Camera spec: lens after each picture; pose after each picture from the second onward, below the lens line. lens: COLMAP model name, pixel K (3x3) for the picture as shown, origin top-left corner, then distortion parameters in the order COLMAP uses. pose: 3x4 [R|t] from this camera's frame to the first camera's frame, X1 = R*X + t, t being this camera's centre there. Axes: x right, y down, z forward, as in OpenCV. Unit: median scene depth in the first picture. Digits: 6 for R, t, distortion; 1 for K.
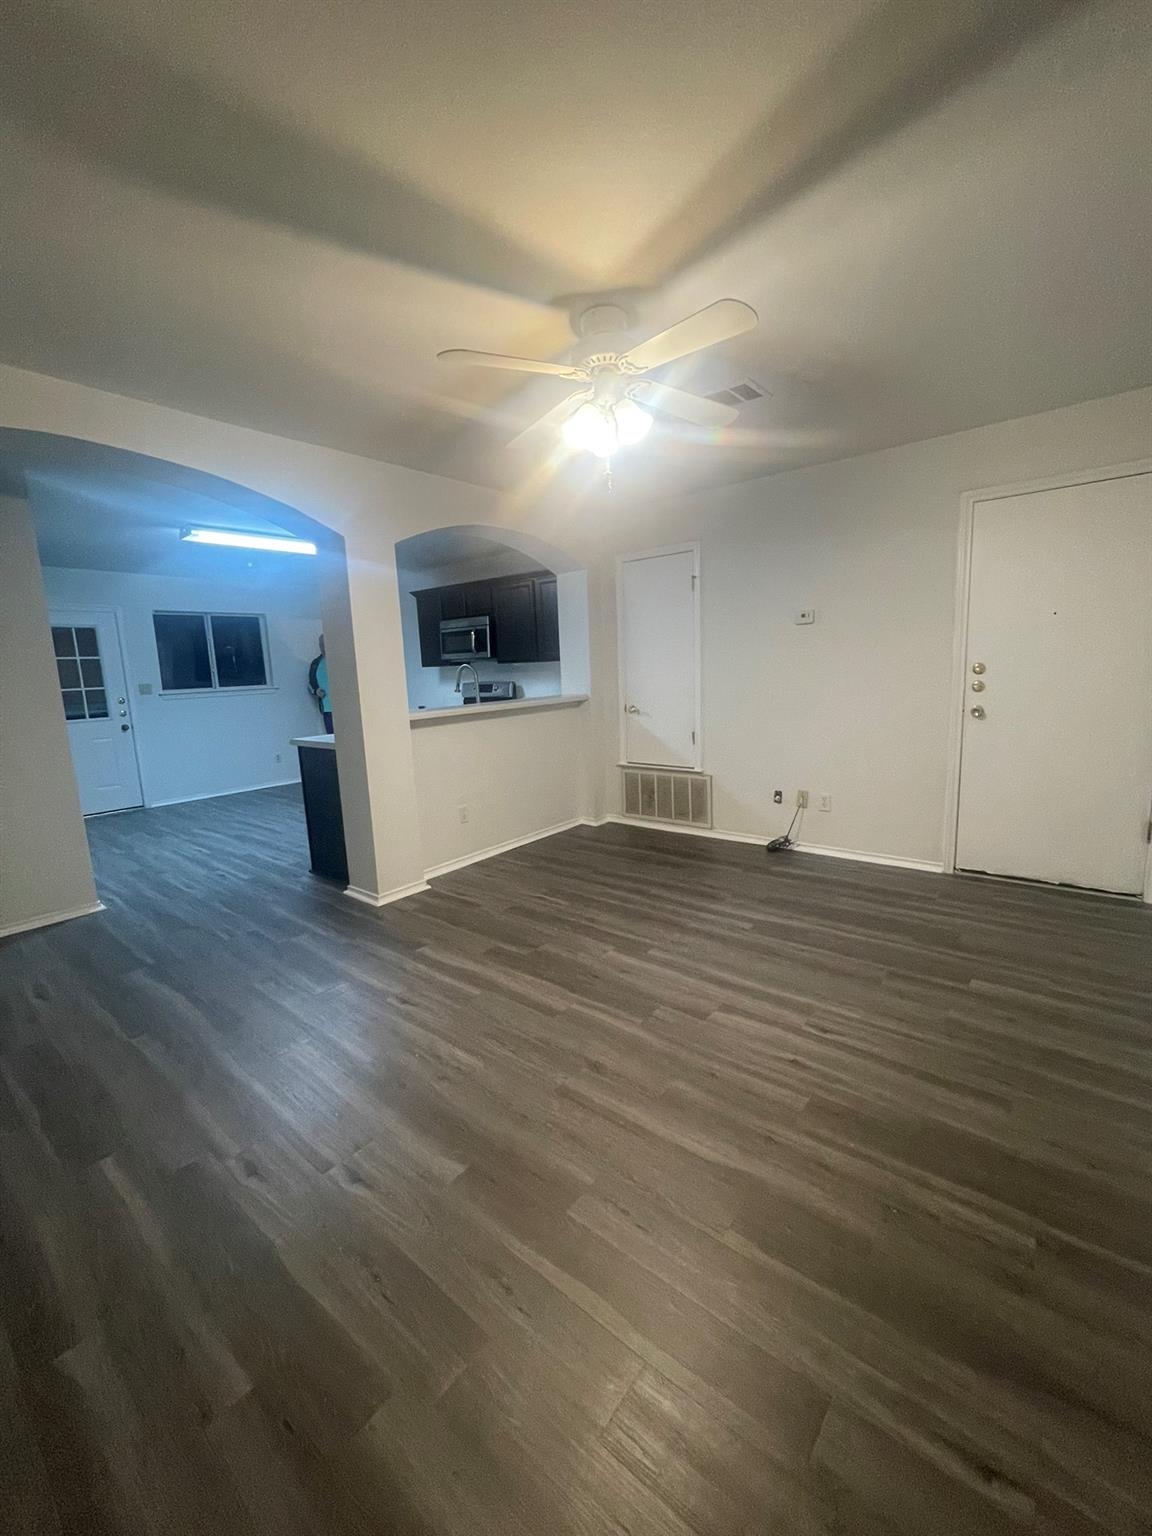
lens RADIAL K [[620.5, 0, 574.1], [0, 620.5, 764.7], [0, 0, 1]] dist [-0.001581, 0.000429]
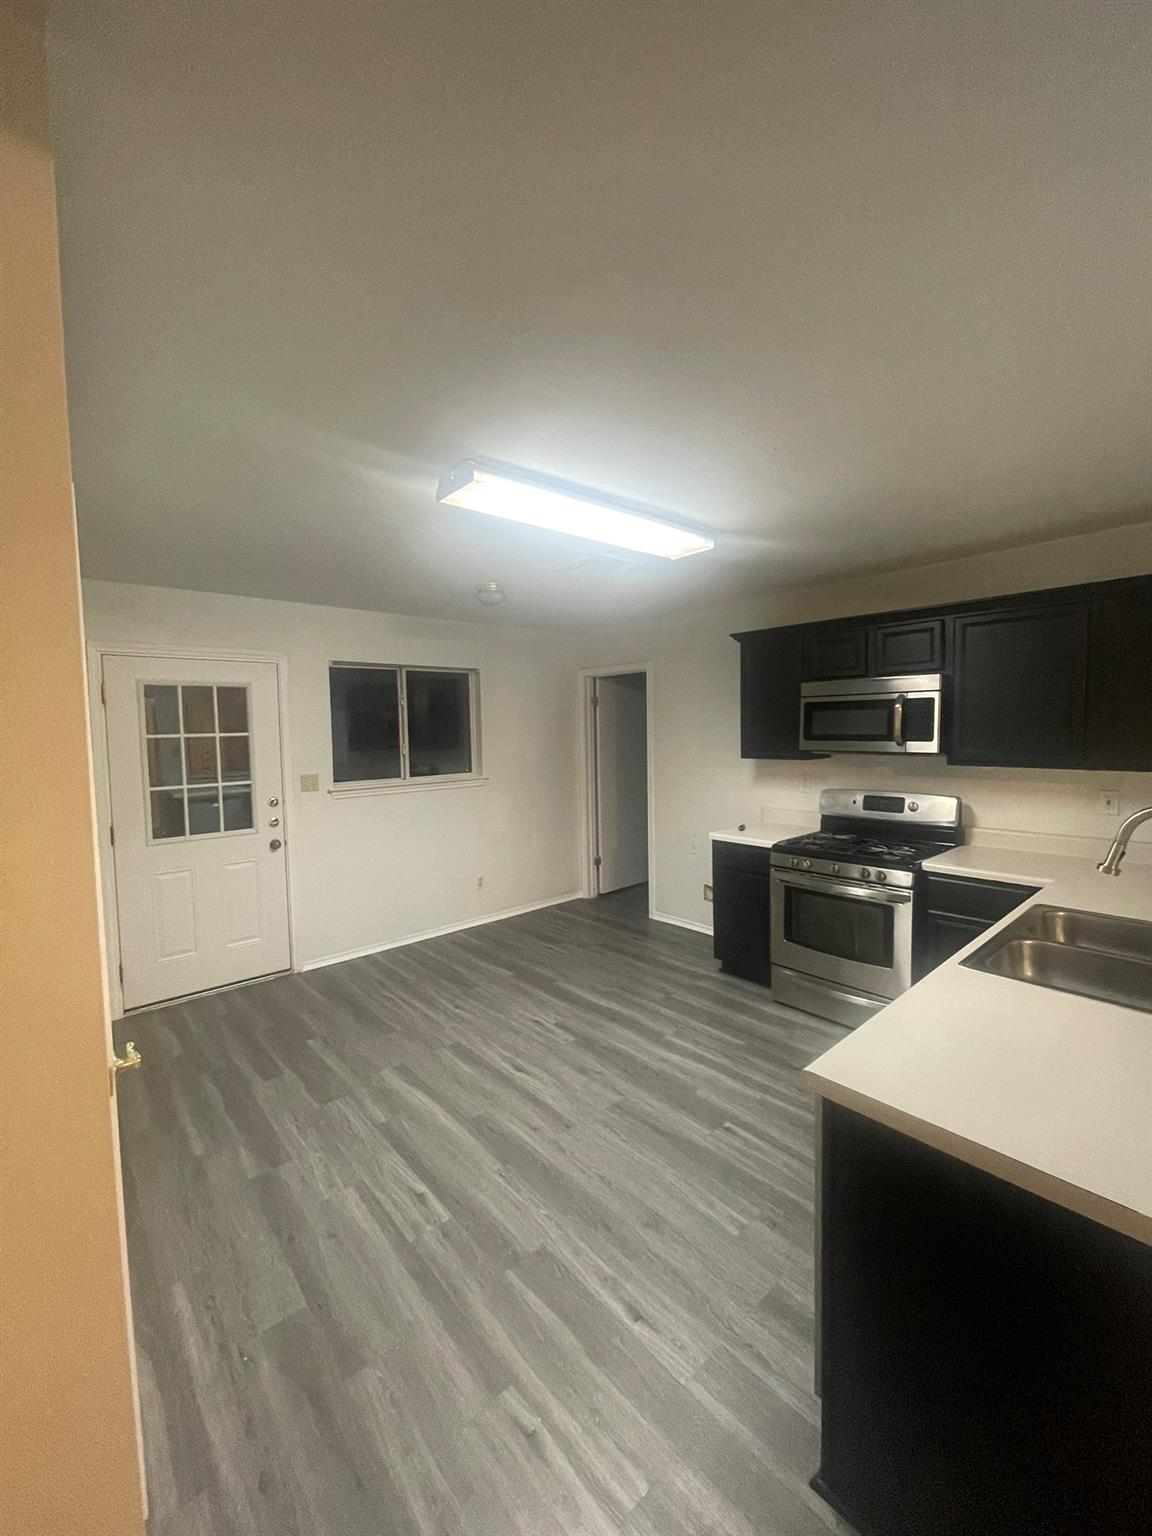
lens RADIAL K [[620.5, 0, 574.1], [0, 620.5, 764.7], [0, 0, 1]] dist [-0.001581, 0.000429]
pose [[0.986925, 0.030959, -0.158180, -0.367961], [-0.045468, 0.994998, -0.088950, -0.109135], [0.154635, 0.094980, 0.983396, 0.472143]]
